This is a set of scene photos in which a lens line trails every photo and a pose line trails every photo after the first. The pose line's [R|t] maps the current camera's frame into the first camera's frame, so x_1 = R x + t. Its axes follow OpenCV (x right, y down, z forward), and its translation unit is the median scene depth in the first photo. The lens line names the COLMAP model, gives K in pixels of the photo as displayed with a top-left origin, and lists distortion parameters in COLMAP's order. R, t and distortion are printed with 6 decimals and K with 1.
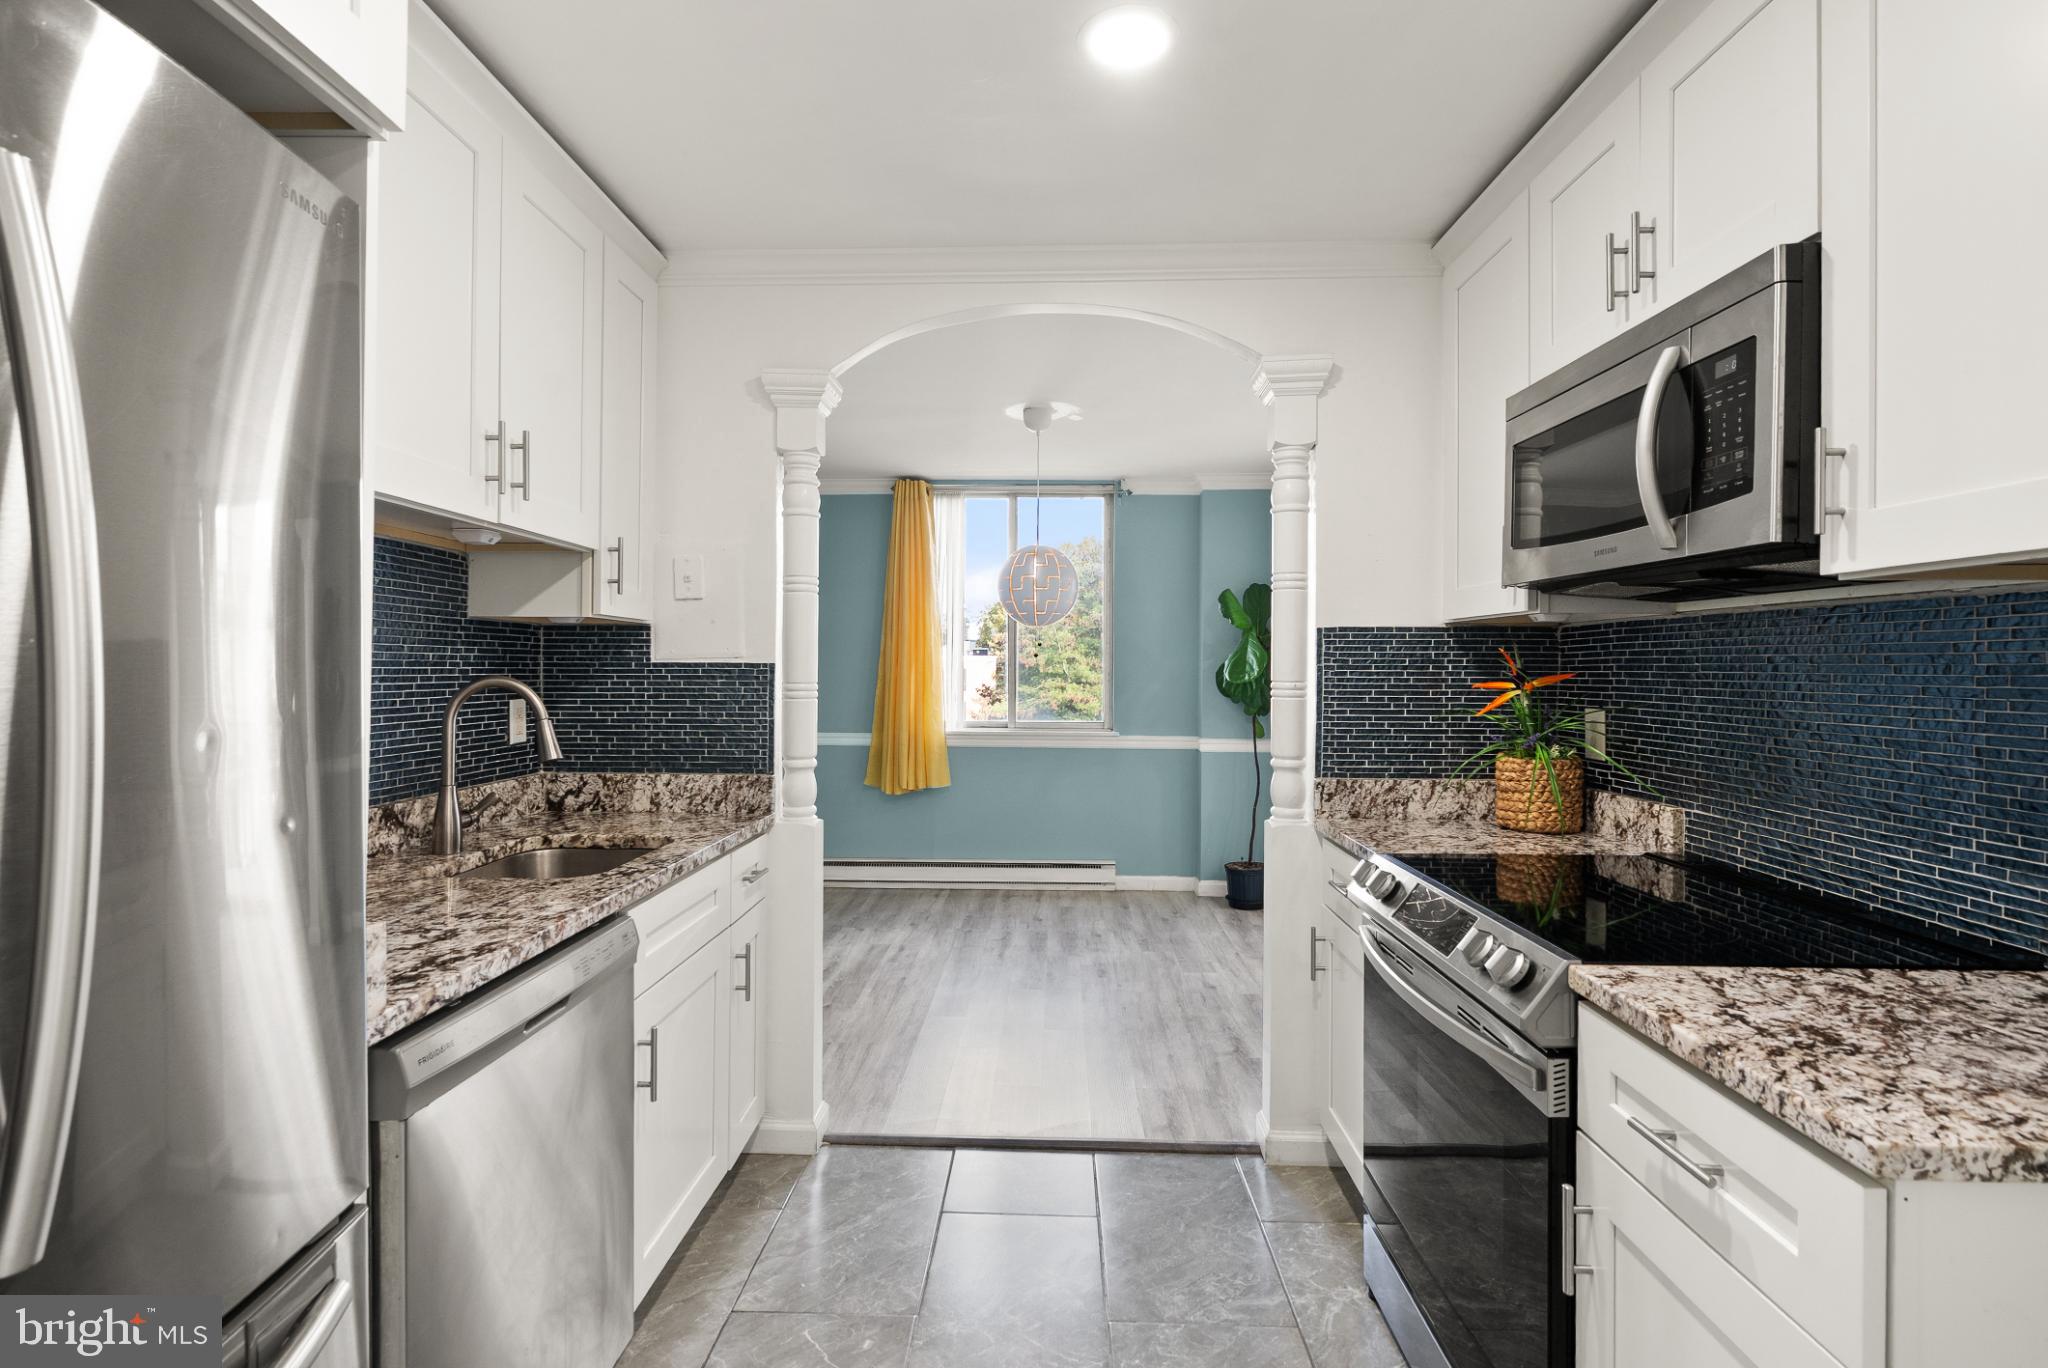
lens RADIAL K [[966.8, 0, 1027.3], [0, 966.8, 667.8], [0, 0, 1]] dist [0.000893, 0.000491]
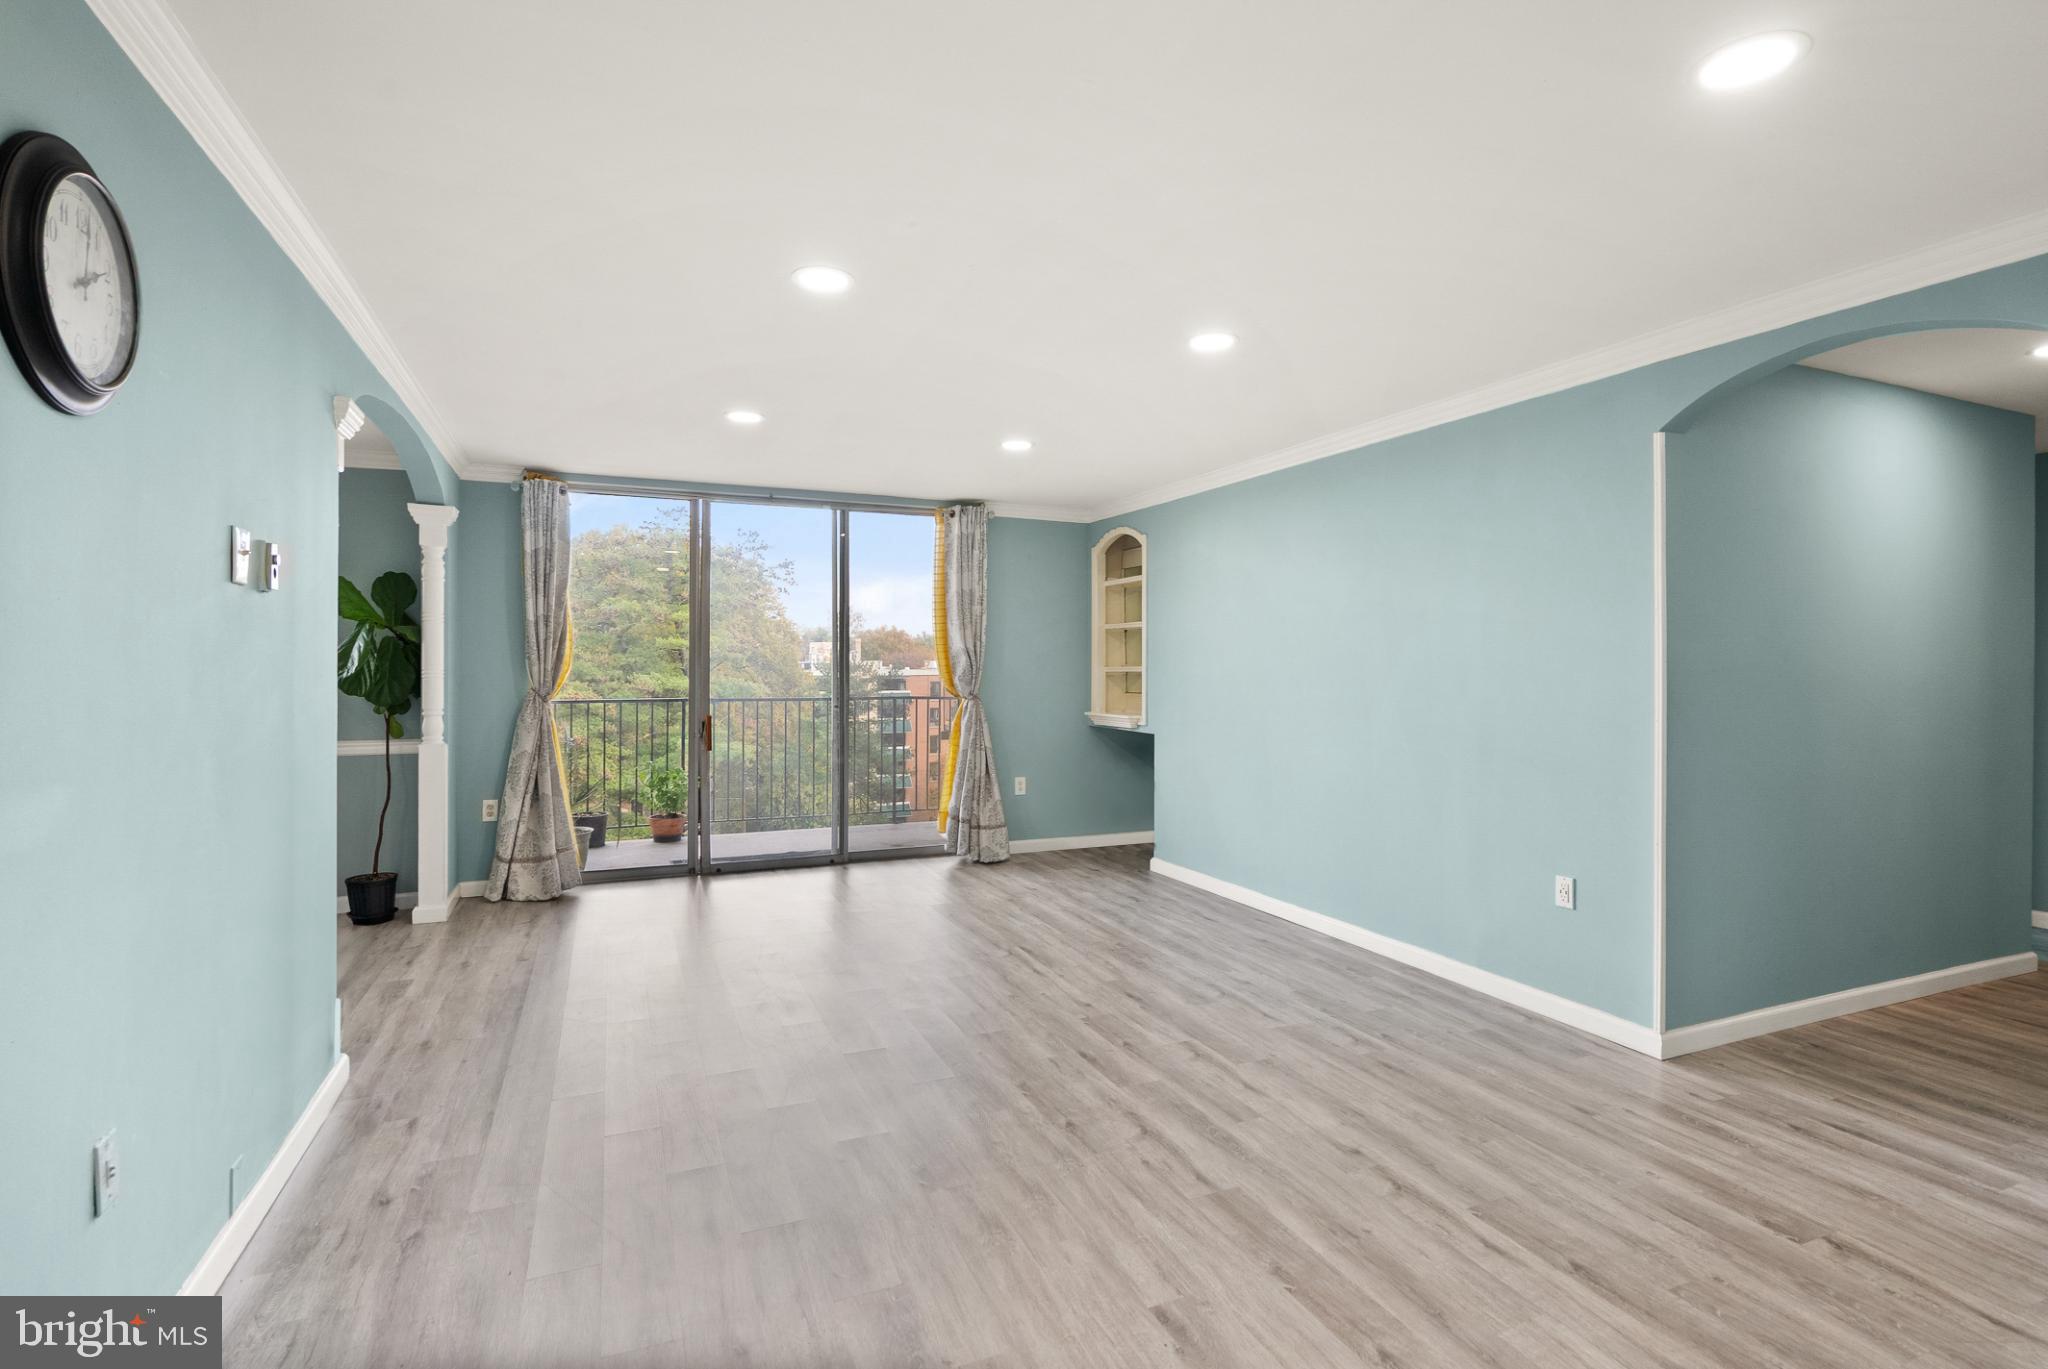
lens RADIAL K [[961.8, 0, 1020.7], [0, 961.8, 660.0], [0, 0, 1]] dist [-0.016425, 0.012889]
pose [[0.905698, -0.001125, 0.423921, 0.861430], [0.002726, 0.999991, -0.003171, 0.004248], [-0.423914, 0.004028, 0.905694, -0.195228]]
